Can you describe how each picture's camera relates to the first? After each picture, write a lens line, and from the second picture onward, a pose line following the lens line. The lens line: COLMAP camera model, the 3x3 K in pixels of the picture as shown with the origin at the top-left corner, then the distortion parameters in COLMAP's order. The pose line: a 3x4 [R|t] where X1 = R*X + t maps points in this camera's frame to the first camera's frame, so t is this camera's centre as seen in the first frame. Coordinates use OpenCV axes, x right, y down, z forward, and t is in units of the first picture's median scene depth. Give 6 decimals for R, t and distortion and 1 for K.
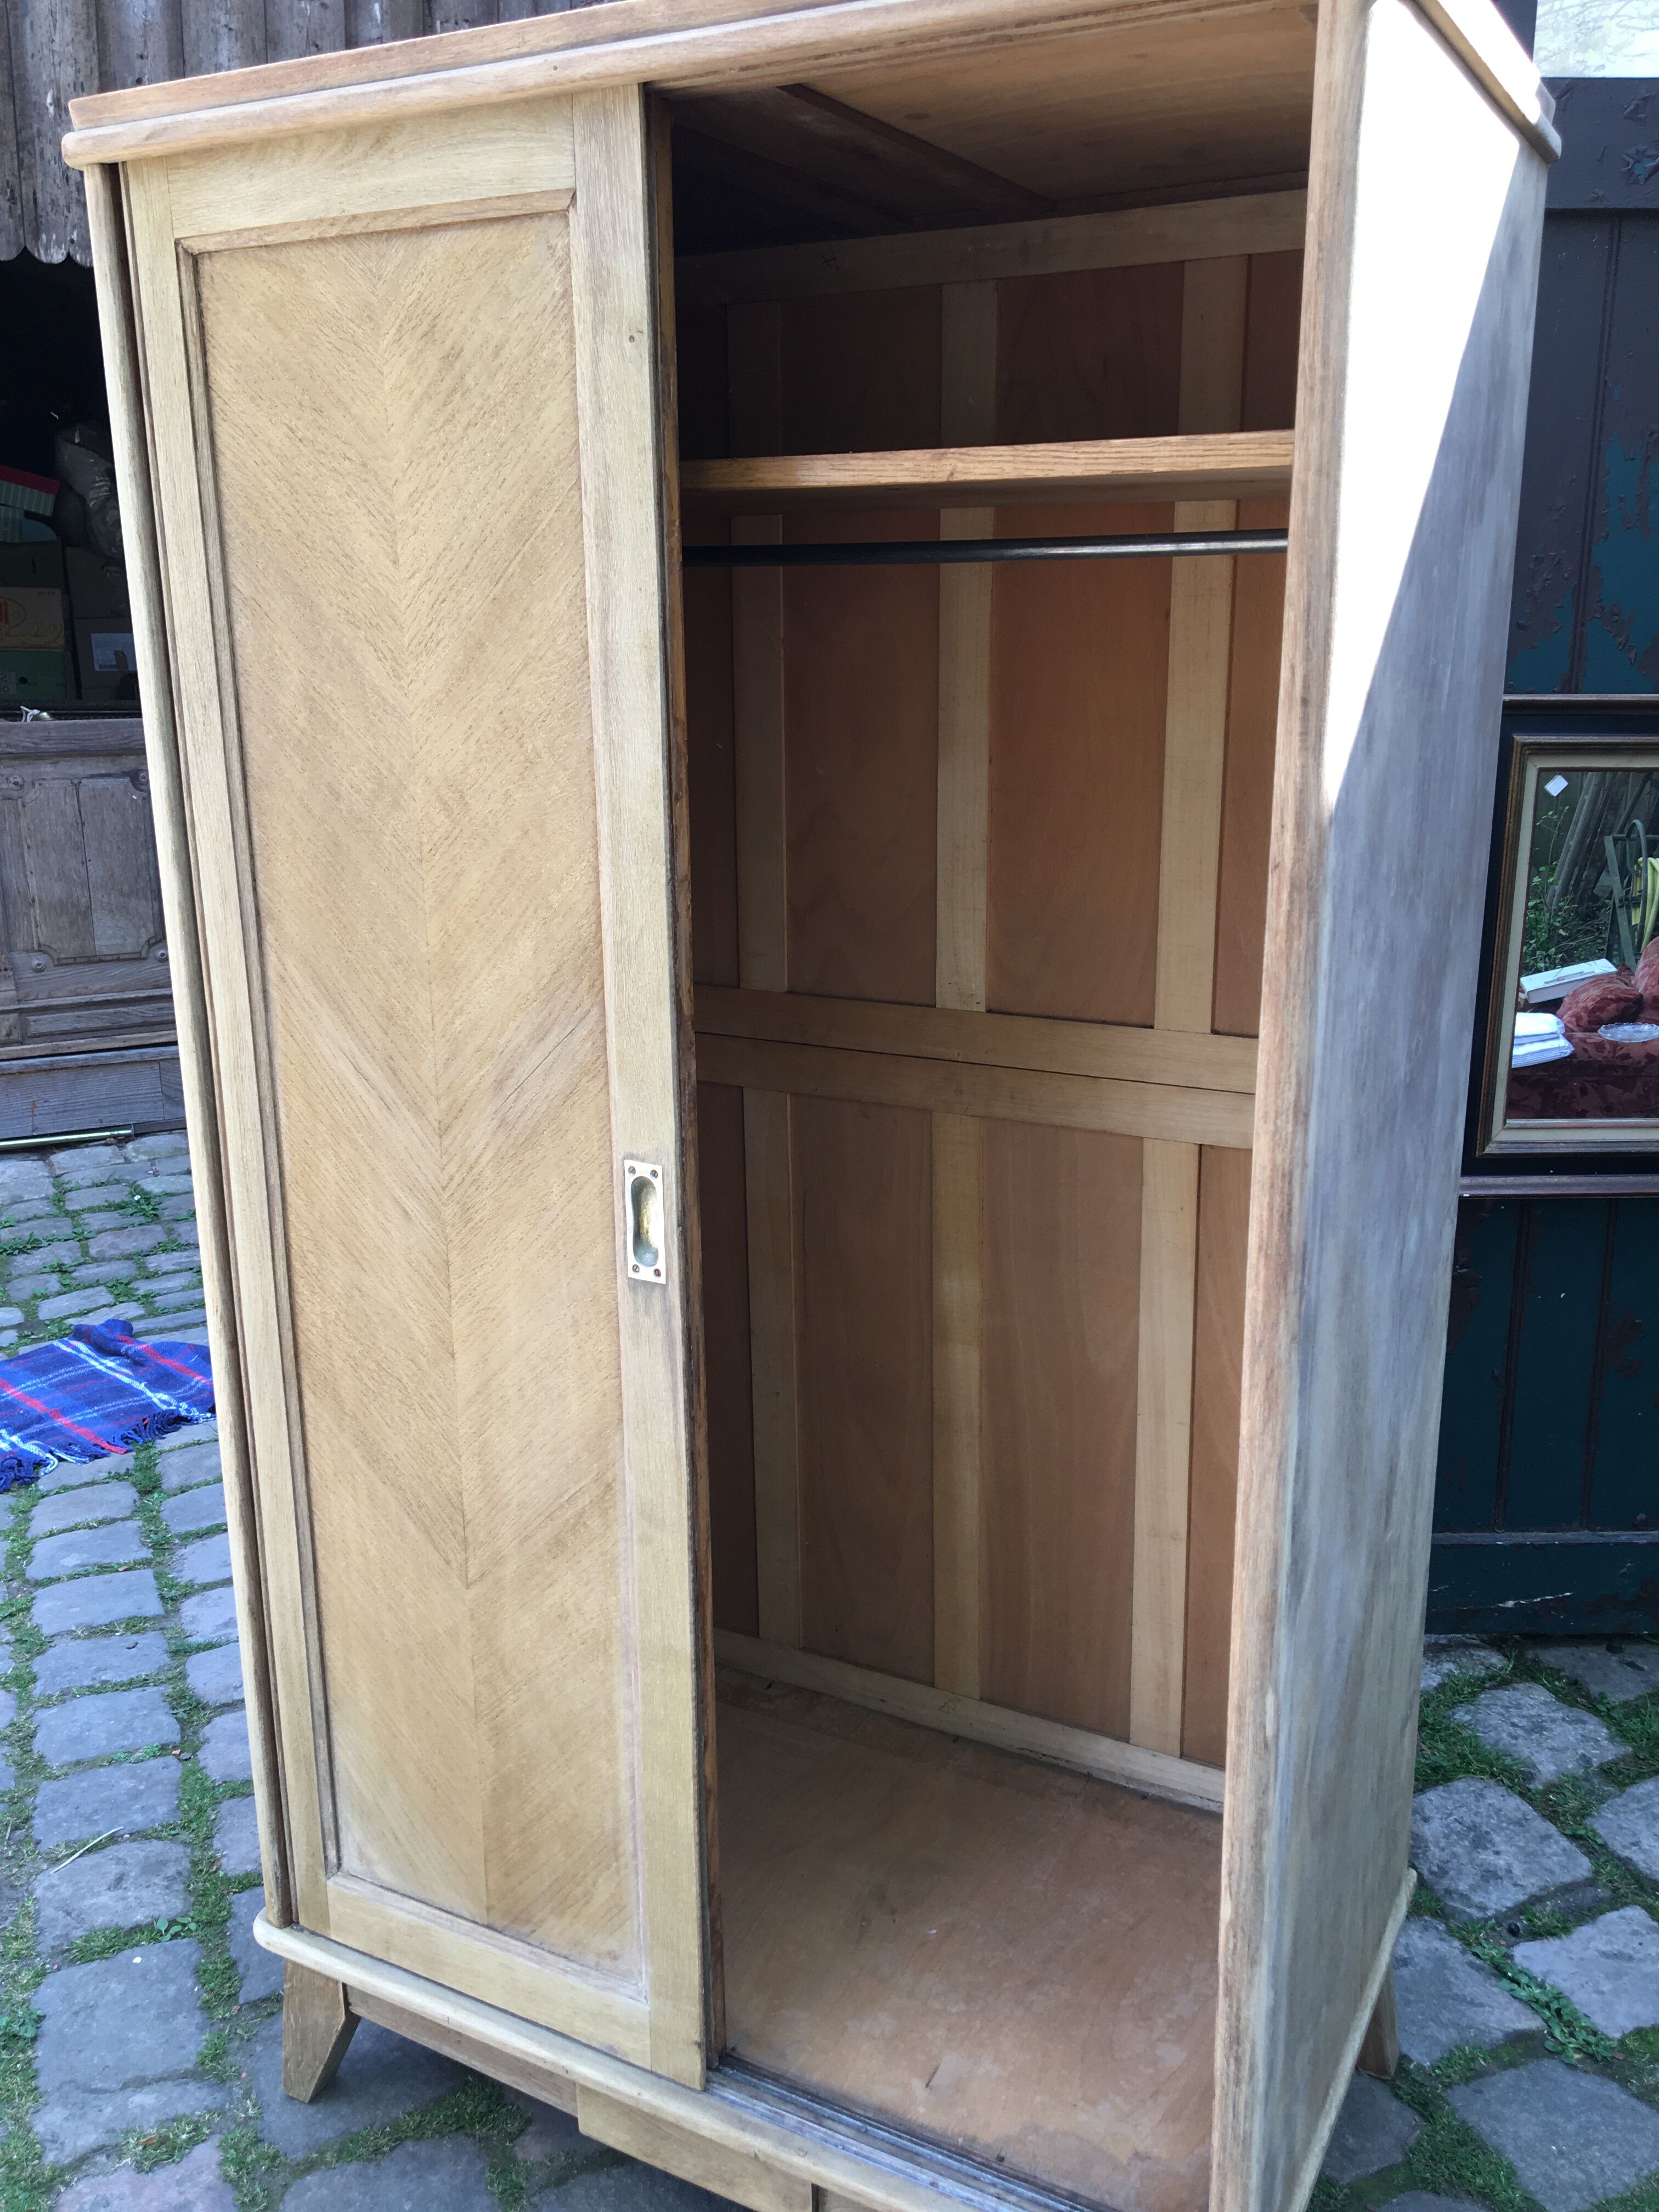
lens RADIAL K [[1853.4, 0, 821.6], [0, 1853.4, 1099.2], [0, 0, 1]] dist [0.061050, -0.071308]
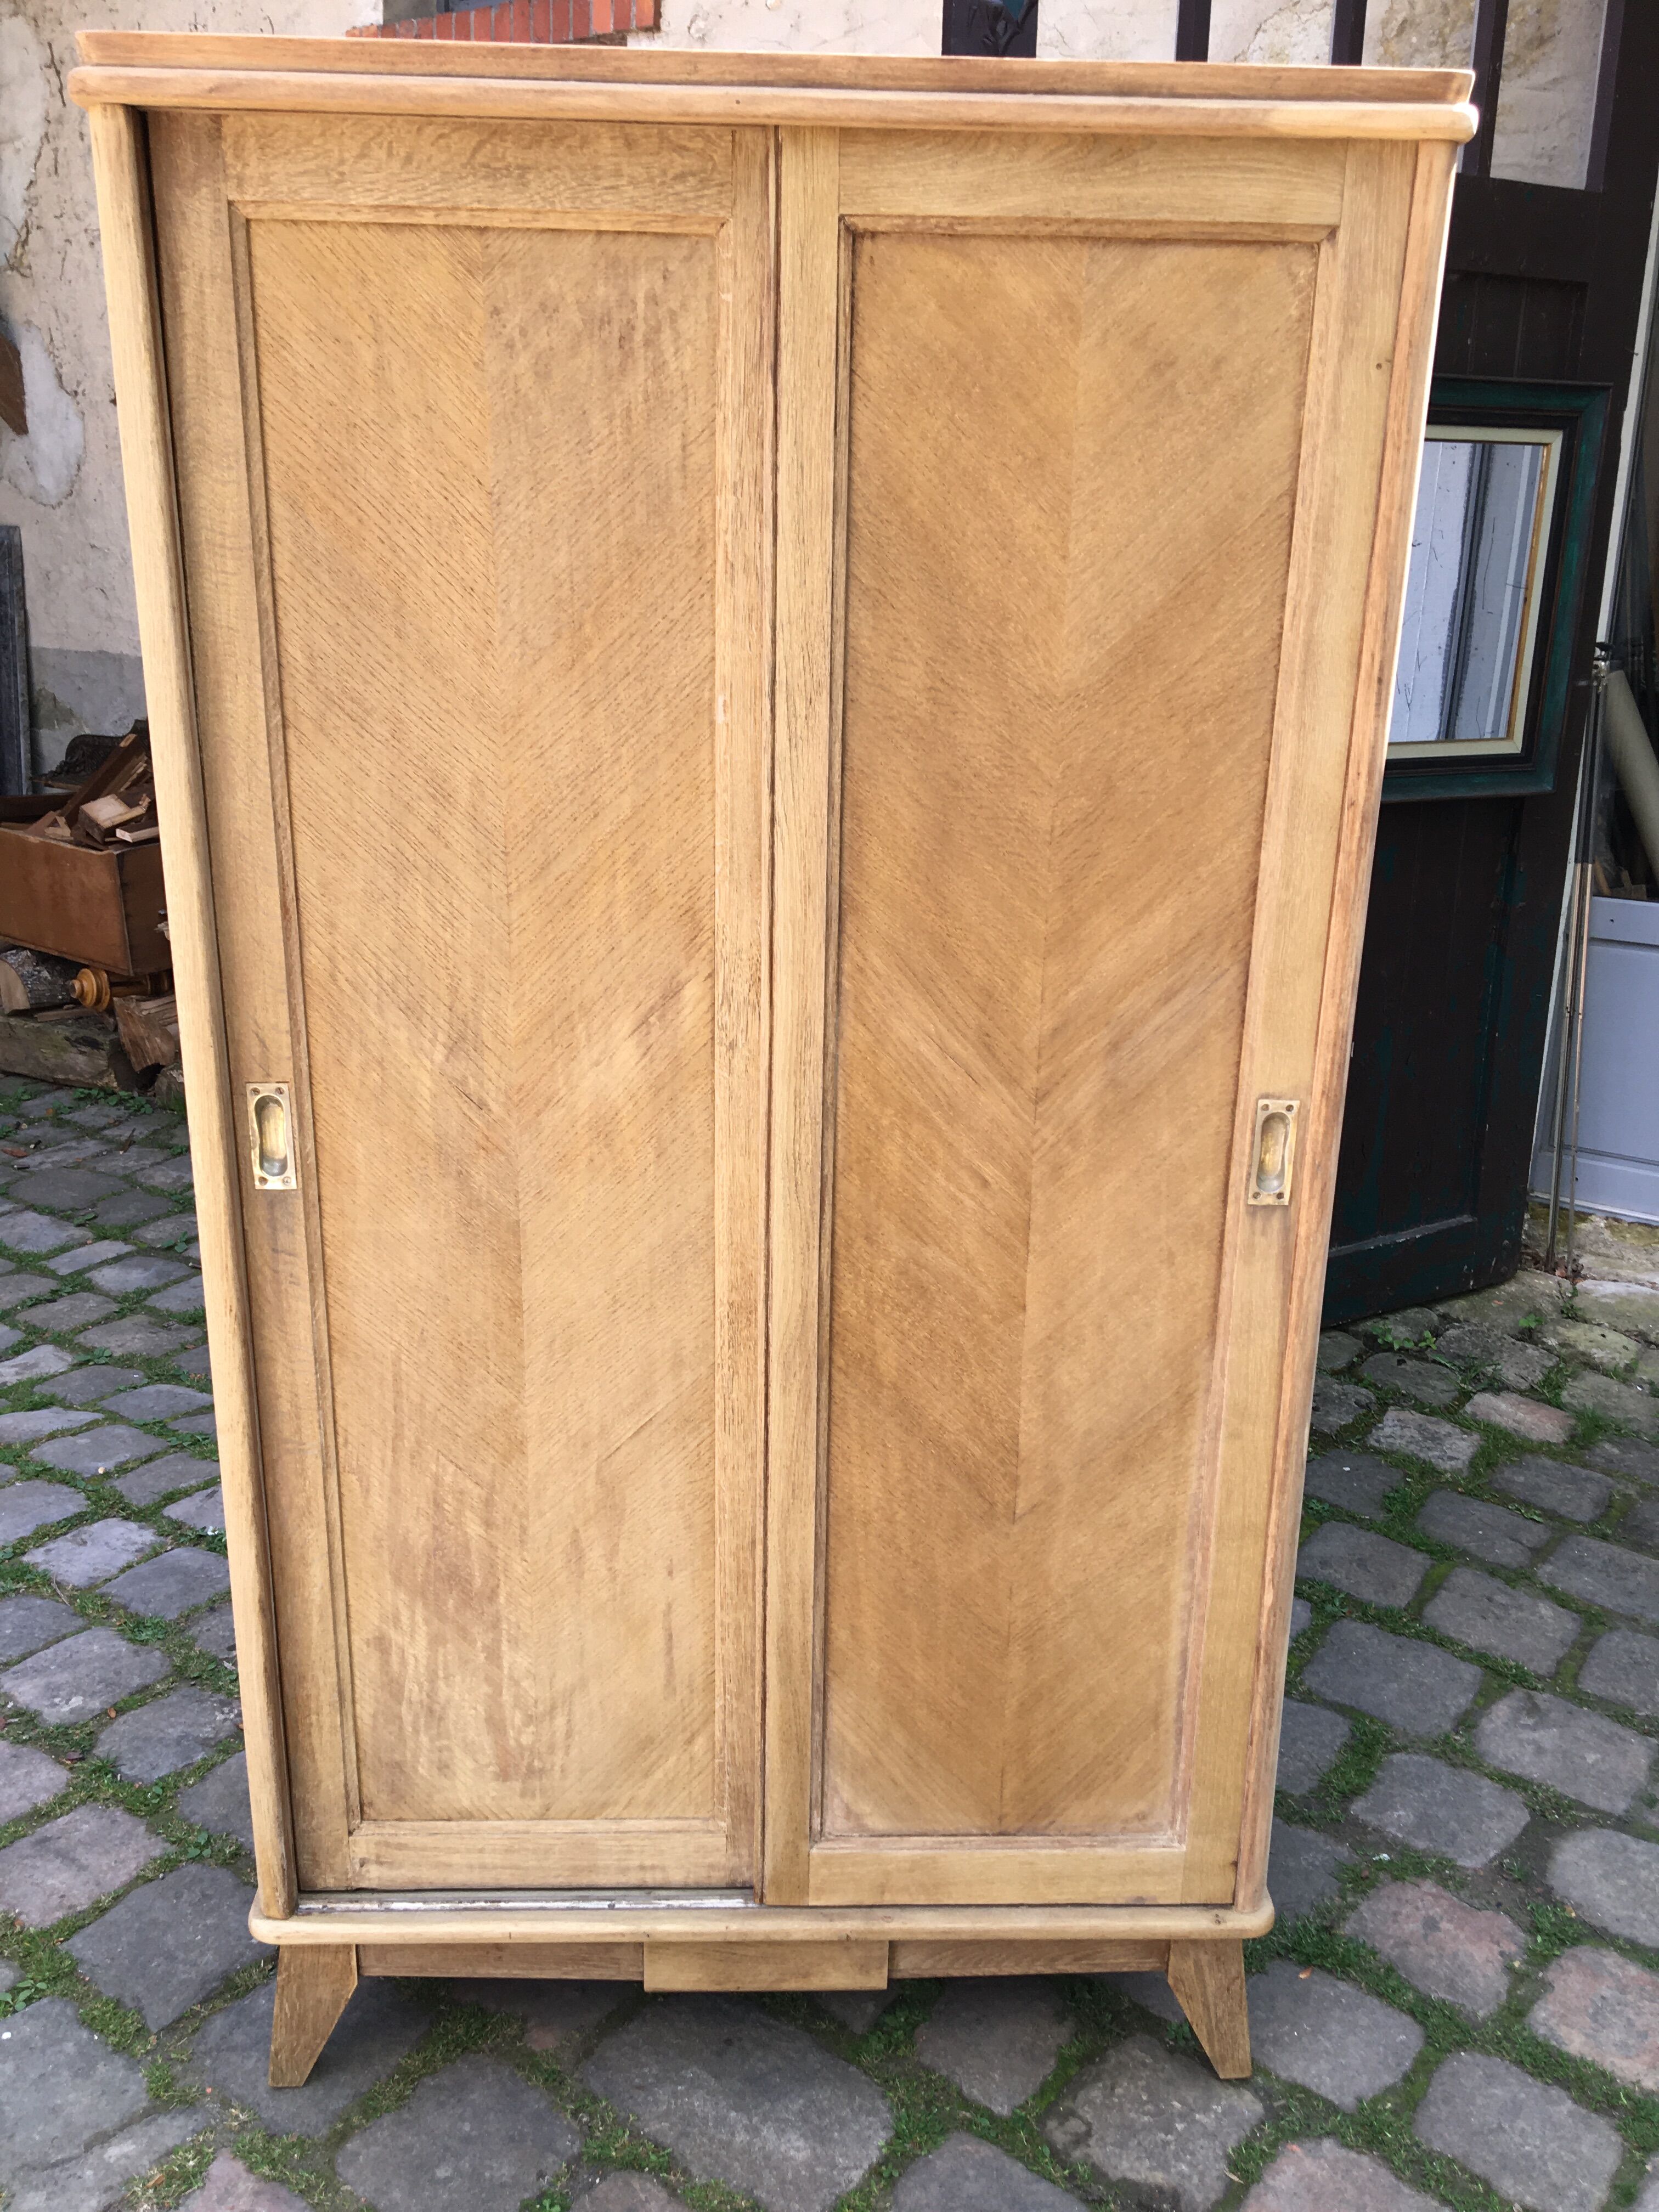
lens RADIAL K [[1859.5, 0, 824.7], [0, 1859.5, 1100.0], [0, 0, 1]] dist [0.047349, -0.051609]
pose [[0.868861, -0.131410, 0.477298, -0.954995], [0.103701, 0.991048, 0.084080, -0.097312], [-0.484074, -0.023557, 0.874710, 0.163215]]
